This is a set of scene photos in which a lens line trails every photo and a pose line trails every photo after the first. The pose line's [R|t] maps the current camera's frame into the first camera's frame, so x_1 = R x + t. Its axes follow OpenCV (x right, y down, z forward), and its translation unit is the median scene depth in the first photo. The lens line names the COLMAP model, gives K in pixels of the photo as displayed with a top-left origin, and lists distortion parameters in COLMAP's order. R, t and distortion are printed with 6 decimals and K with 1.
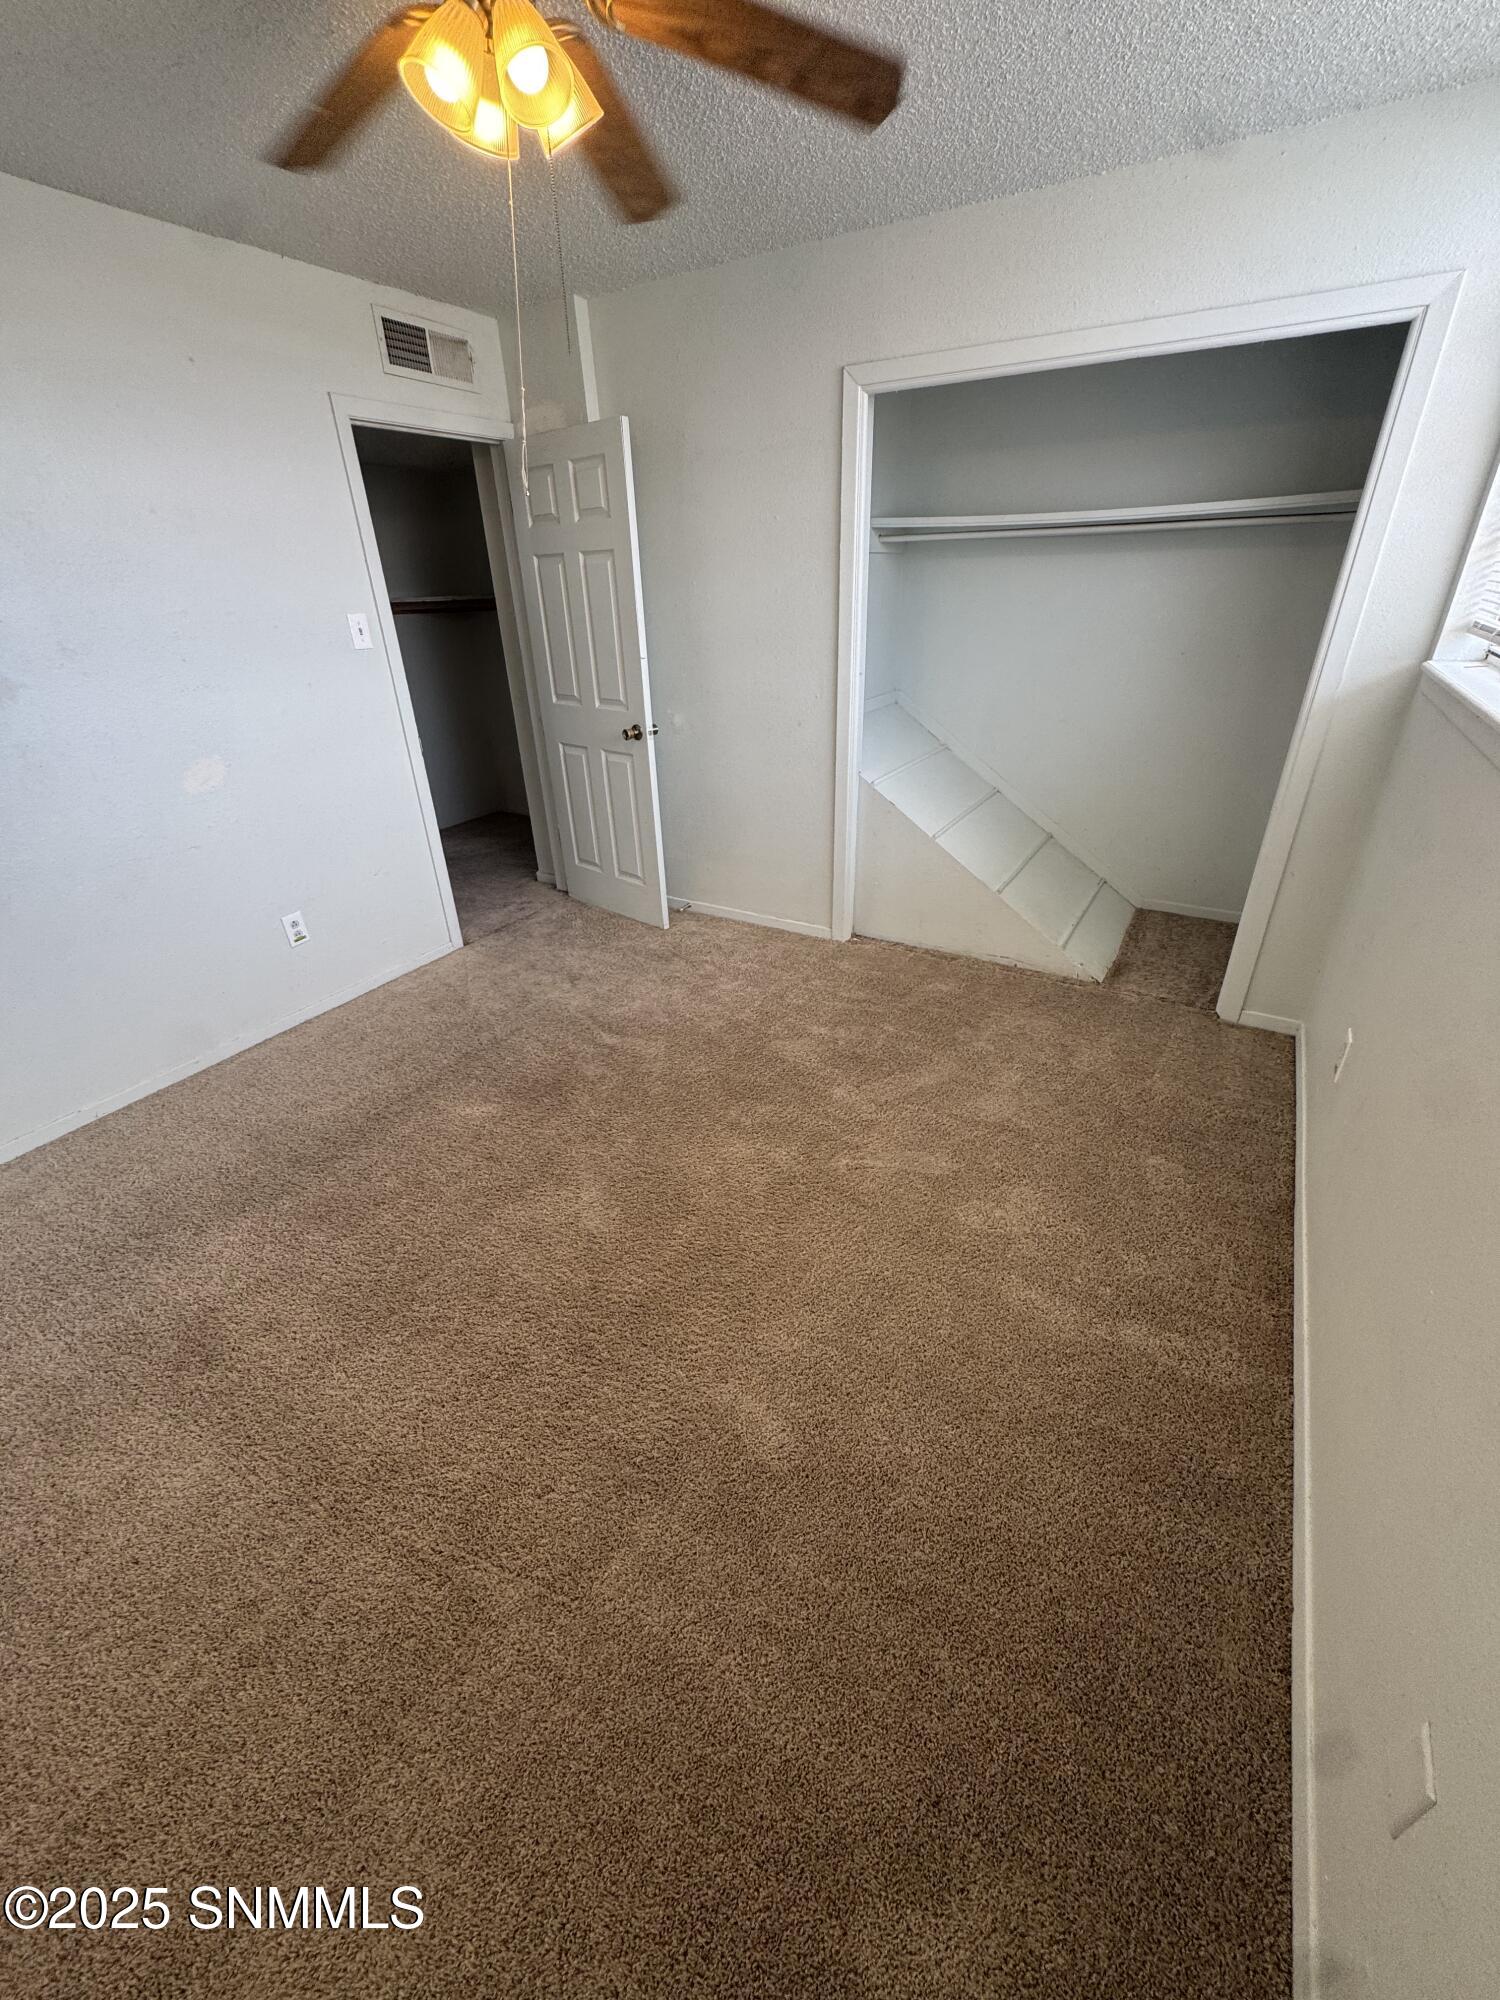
lens RADIAL K [[801.4, 0, 754.2], [0, 801.4, 999.1], [0, 0, 1]] dist [-0.003706, 0.000094]
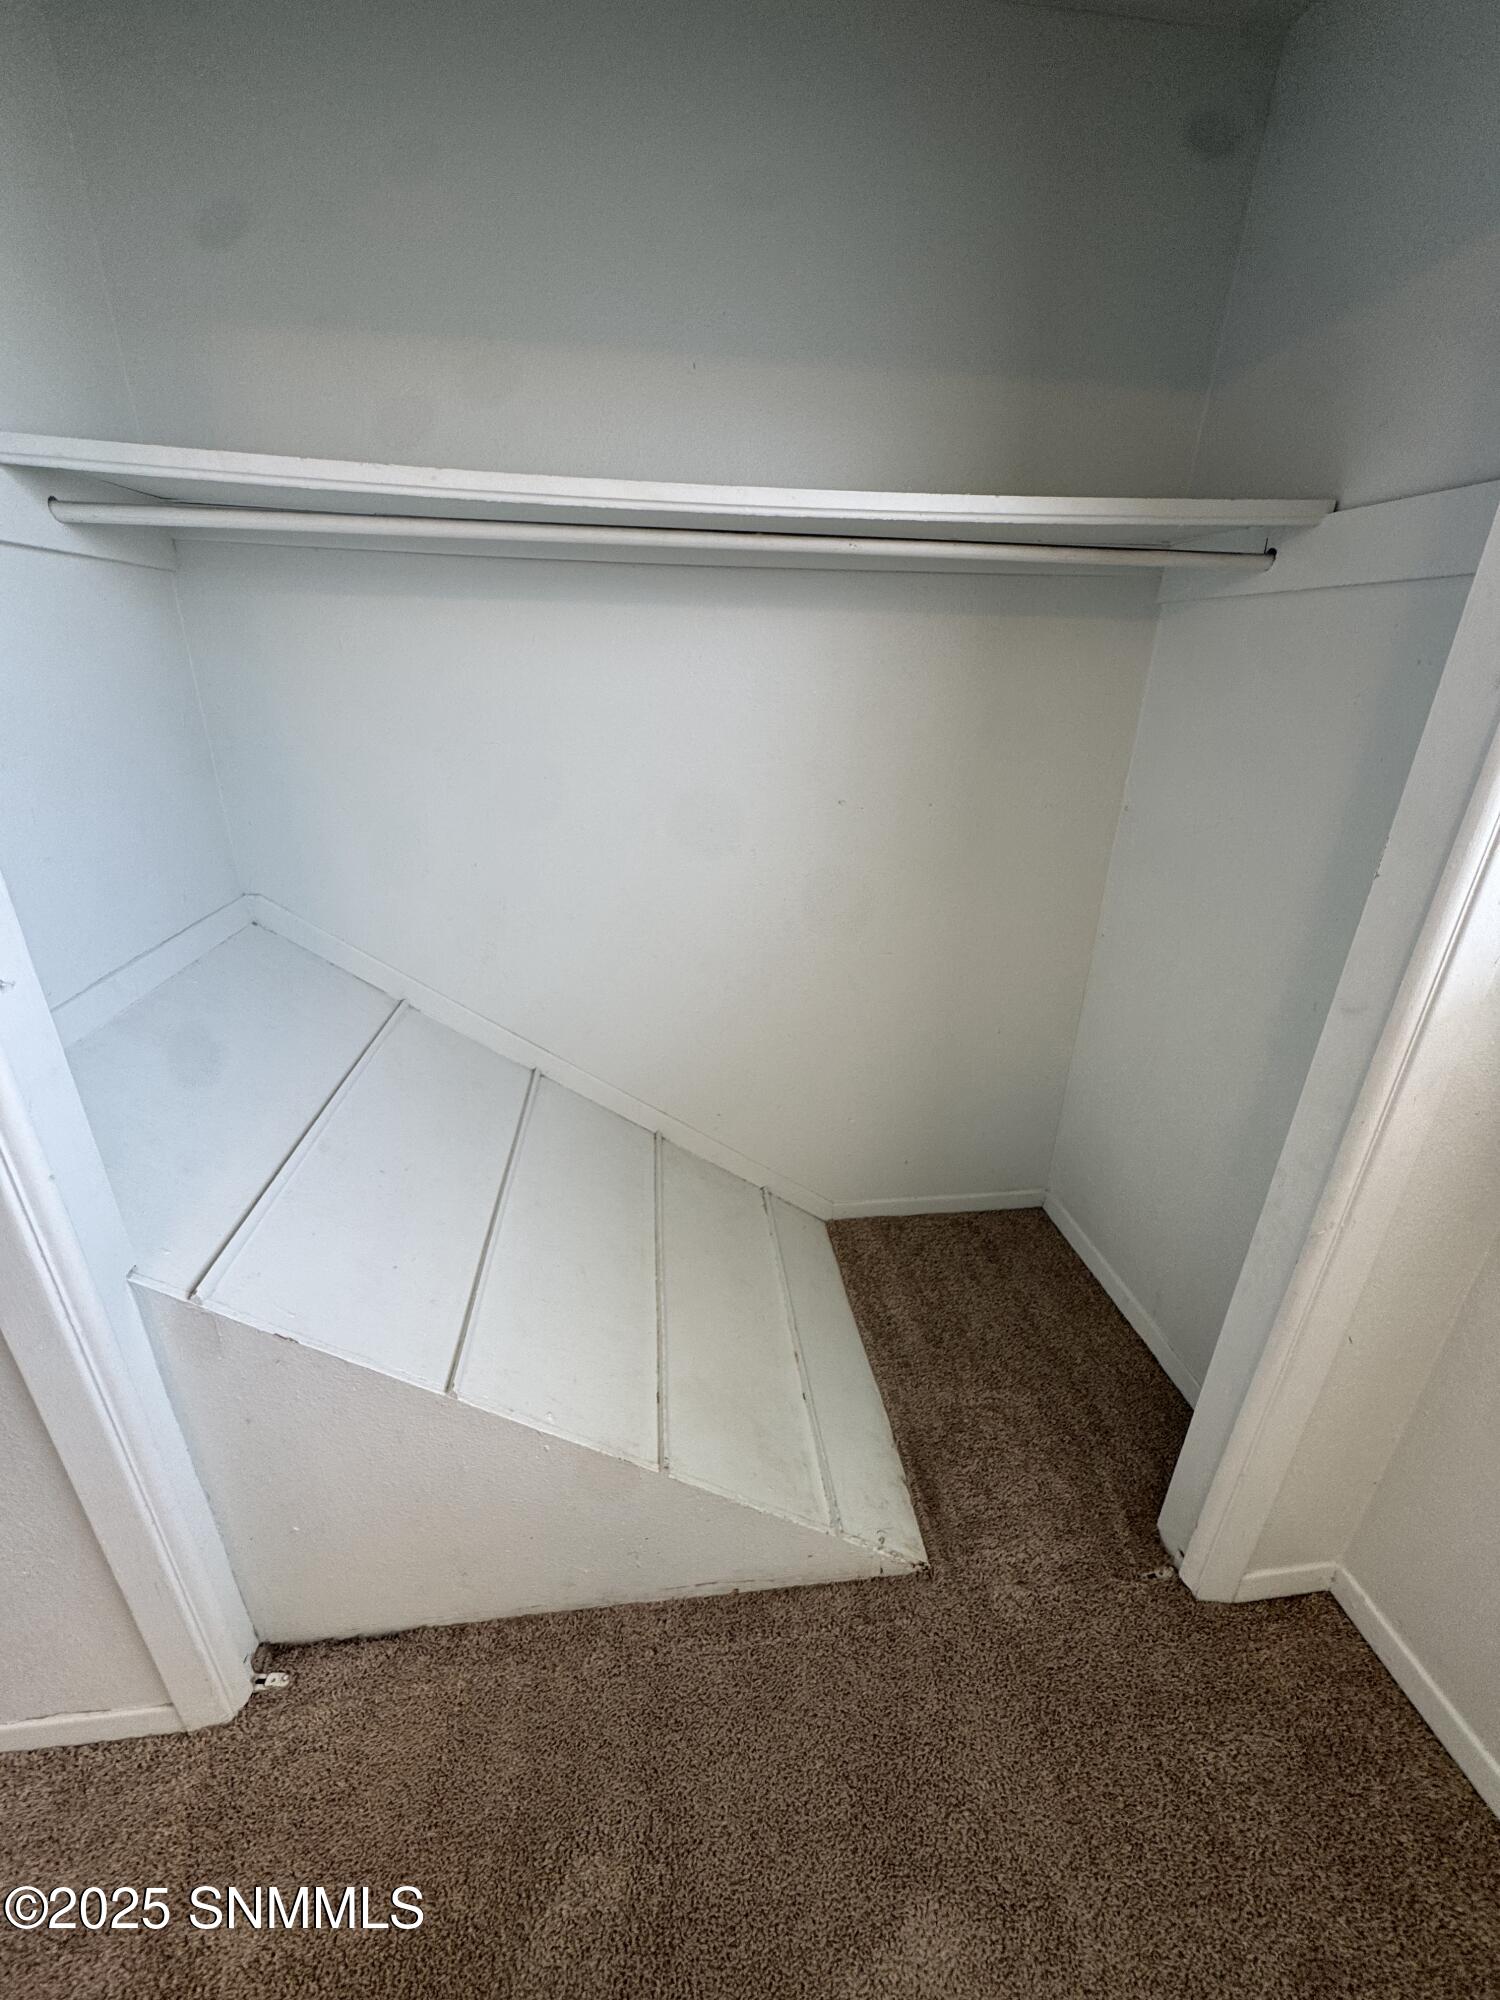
lens RADIAL K [[801.4, 0, 754.2], [0, 801.4, 999.1], [0, 0, 1]] dist [-0.003706, 0.000094]
pose [[0.794848, -0.202836, 0.571903, 0.154143], [0.248427, 0.968649, -0.001723, -0.298920], [-0.553624, 0.143446, 0.820319, 0.579123]]
